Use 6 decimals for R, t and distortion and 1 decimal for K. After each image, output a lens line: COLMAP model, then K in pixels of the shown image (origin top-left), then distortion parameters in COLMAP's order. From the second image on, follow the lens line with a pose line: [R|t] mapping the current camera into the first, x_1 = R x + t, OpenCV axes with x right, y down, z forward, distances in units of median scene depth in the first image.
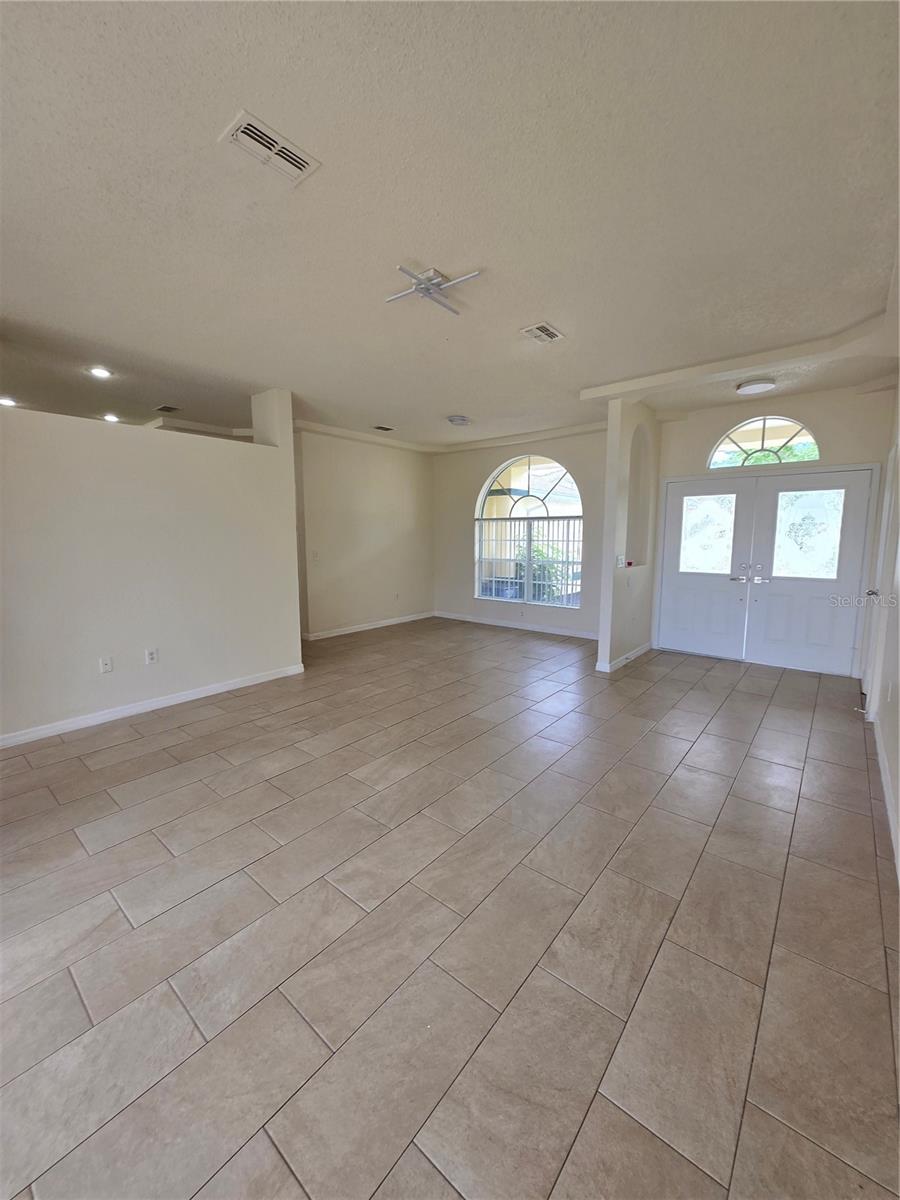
lens RADIAL K [[471.0, 0, 446.8], [0, 471.0, 589.3], [0, 0, 1]] dist [-0.001603, -0.000139]
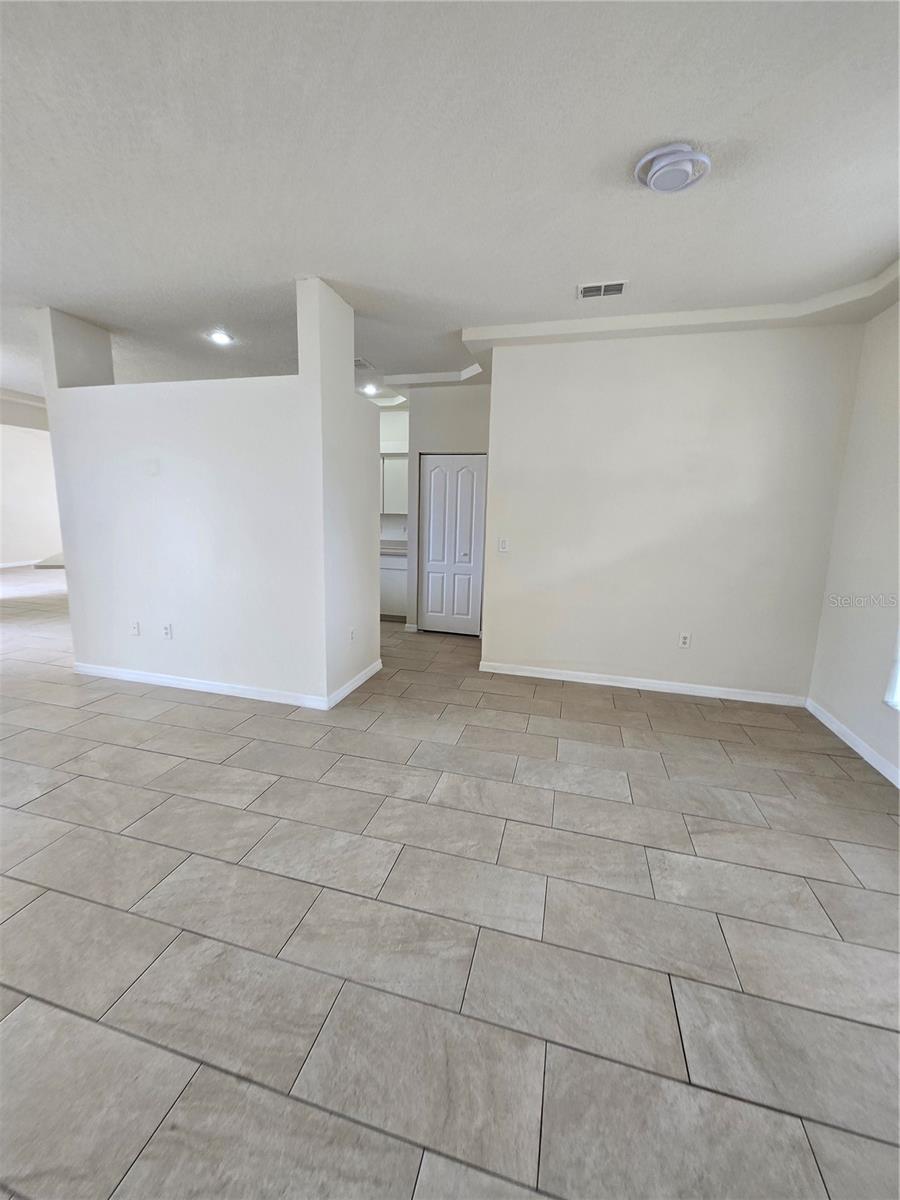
lens RADIAL K [[470.3, 0, 451.8], [0, 470.3, 587.0], [0, 0, 1]] dist [-0.000046, -0.000060]
pose [[0.417621, 0.152454, -0.895740, 0.473350], [-0.130801, 0.985642, 0.106772, -0.128821], [0.899157, 0.072574, 0.431566, 1.167048]]
